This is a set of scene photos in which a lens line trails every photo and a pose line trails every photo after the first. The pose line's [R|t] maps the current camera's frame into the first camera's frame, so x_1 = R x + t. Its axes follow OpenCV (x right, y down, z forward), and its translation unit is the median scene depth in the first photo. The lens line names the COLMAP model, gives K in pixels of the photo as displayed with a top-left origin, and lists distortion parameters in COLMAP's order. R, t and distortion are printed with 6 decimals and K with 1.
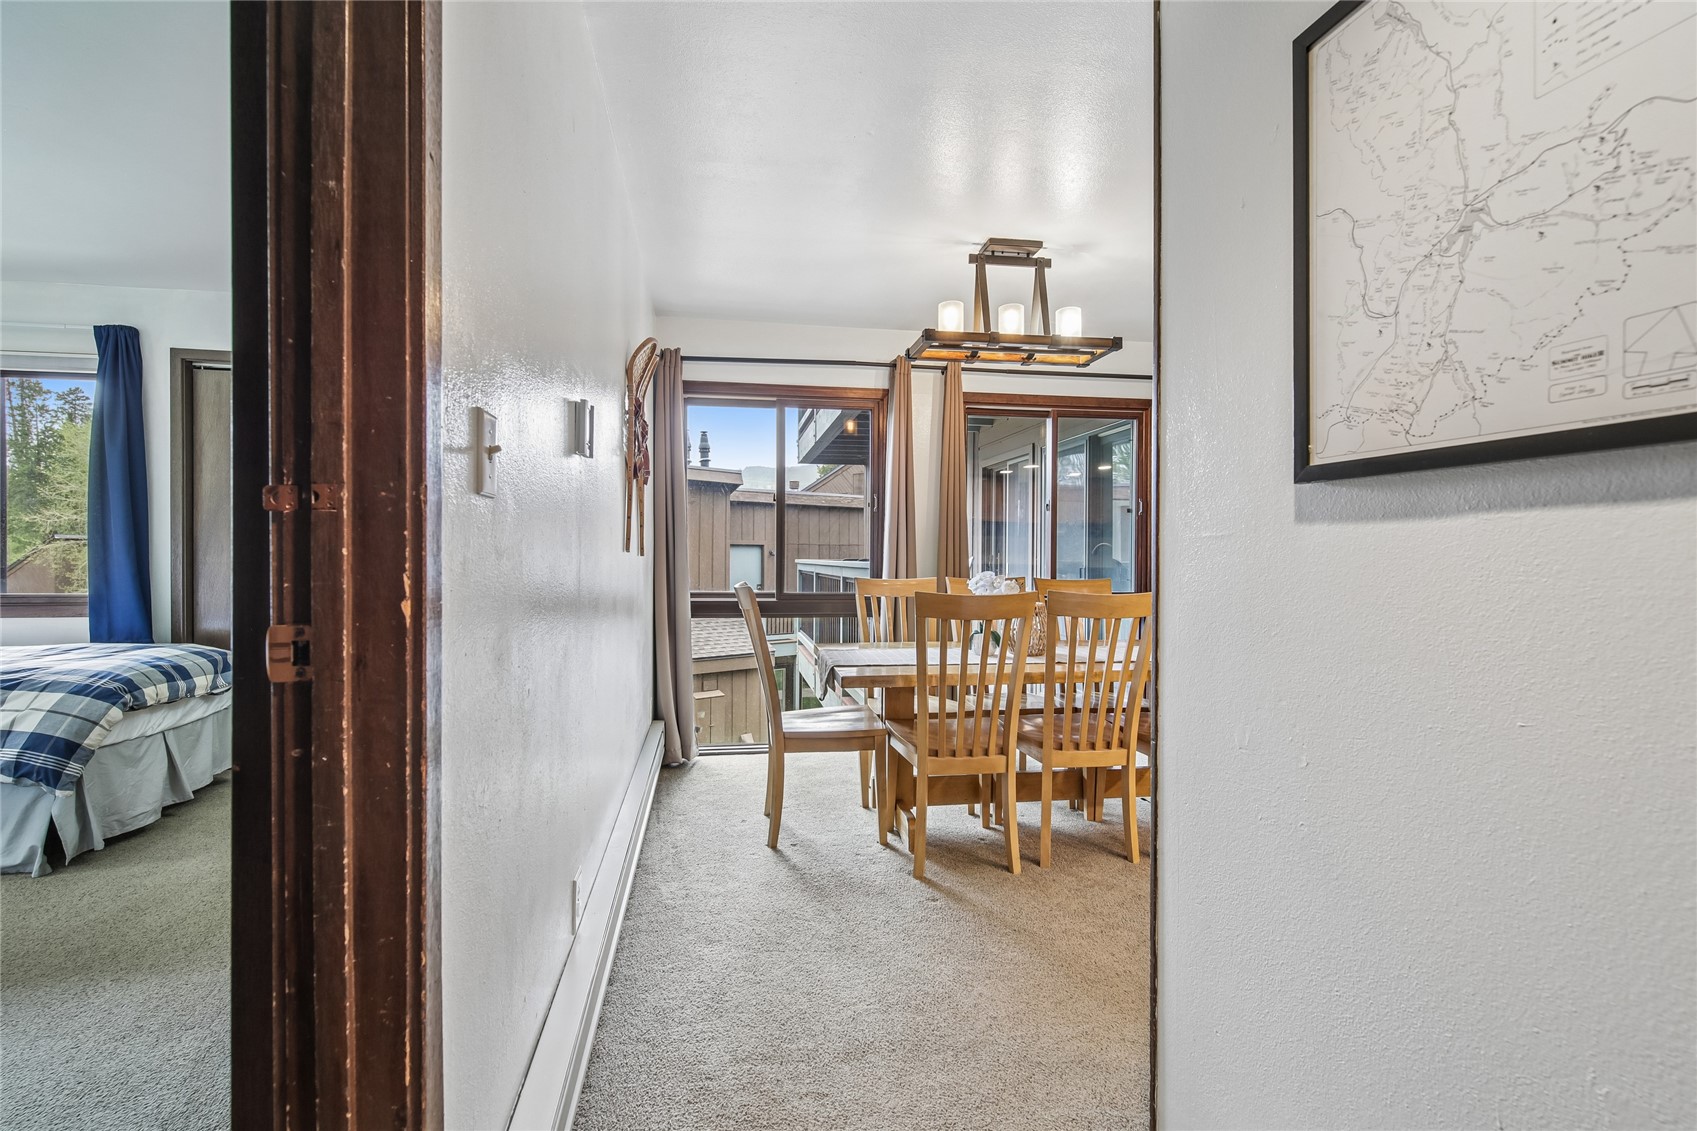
lens RADIAL K [[748.6, 0, 838.7], [0, 748.6, 558.8], [0, 0, 1]] dist [0.000017, -0.000505]
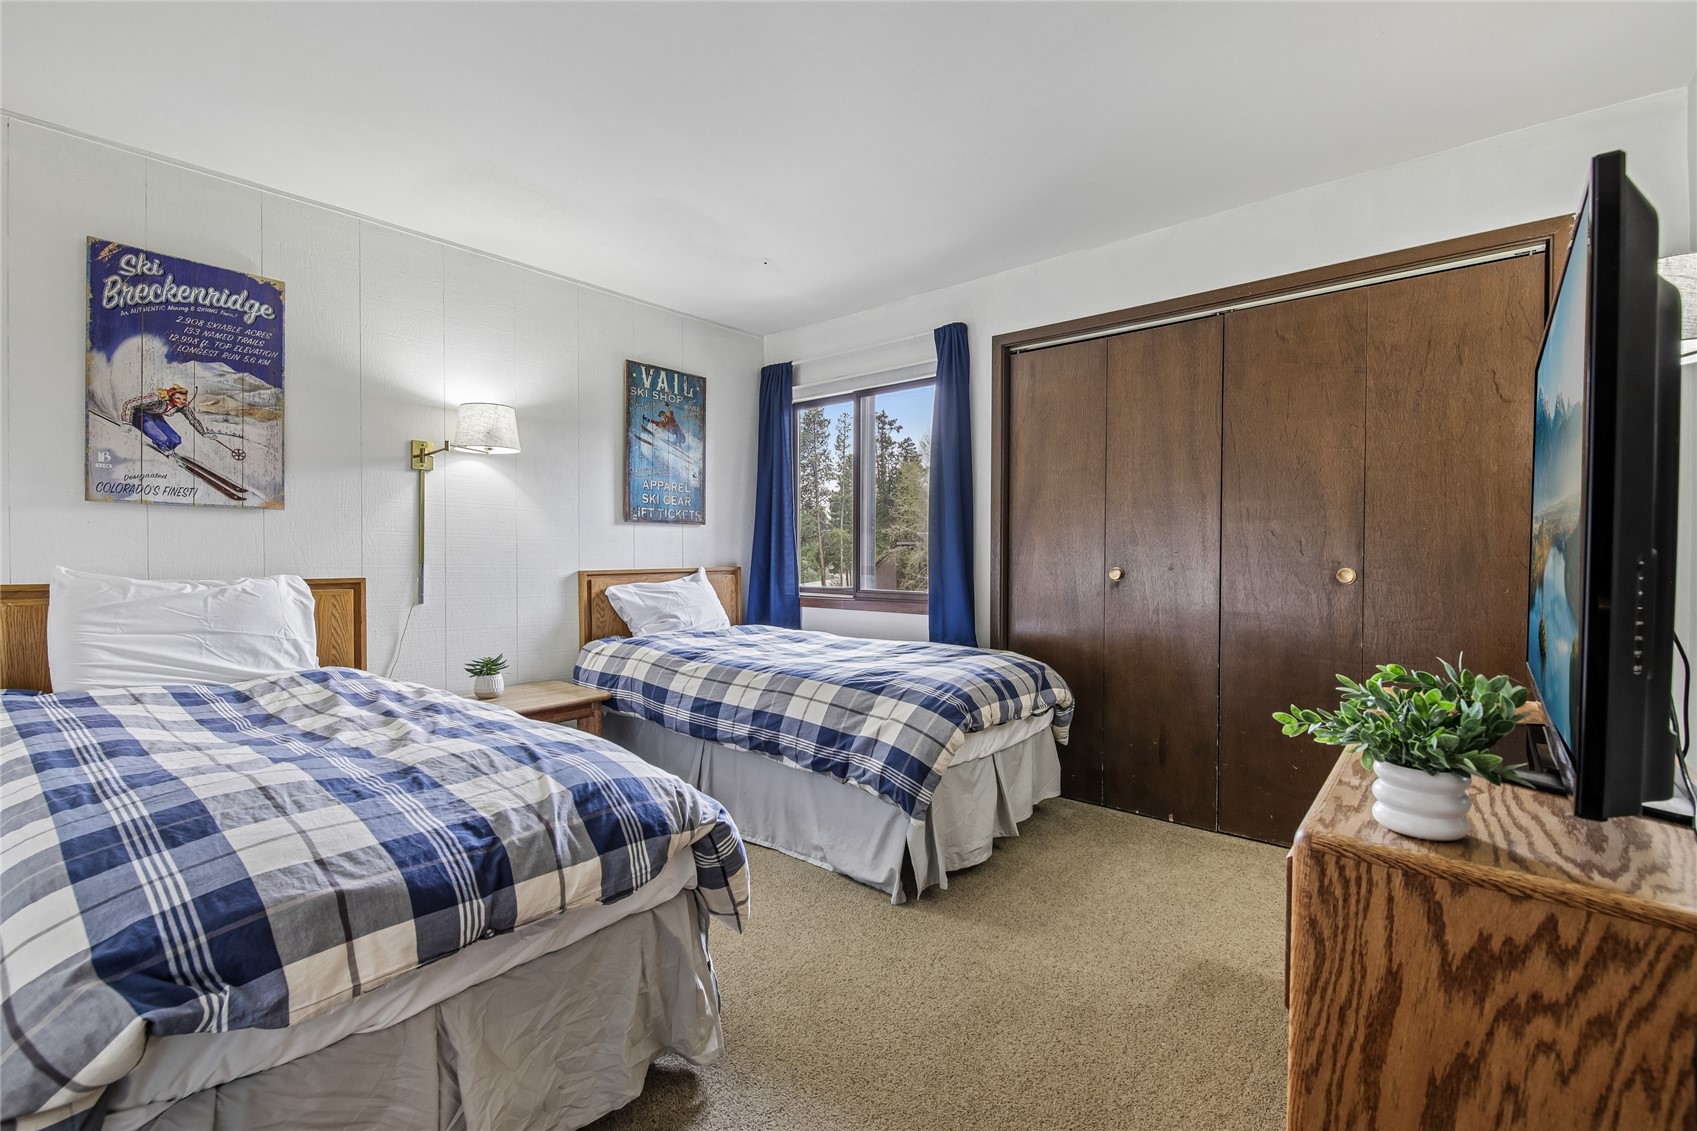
lens RADIAL K [[745.6, 0, 848.5], [0, 745.6, 565.5], [0, 0, 1]] dist [0.010564, -0.000018]
pose [[0.642781, 0.011379, -0.765965, -0.367586], [-0.006892, 0.999935, 0.009071, 0.002299], [0.766019, -0.000552, 0.642818, 0.327972]]
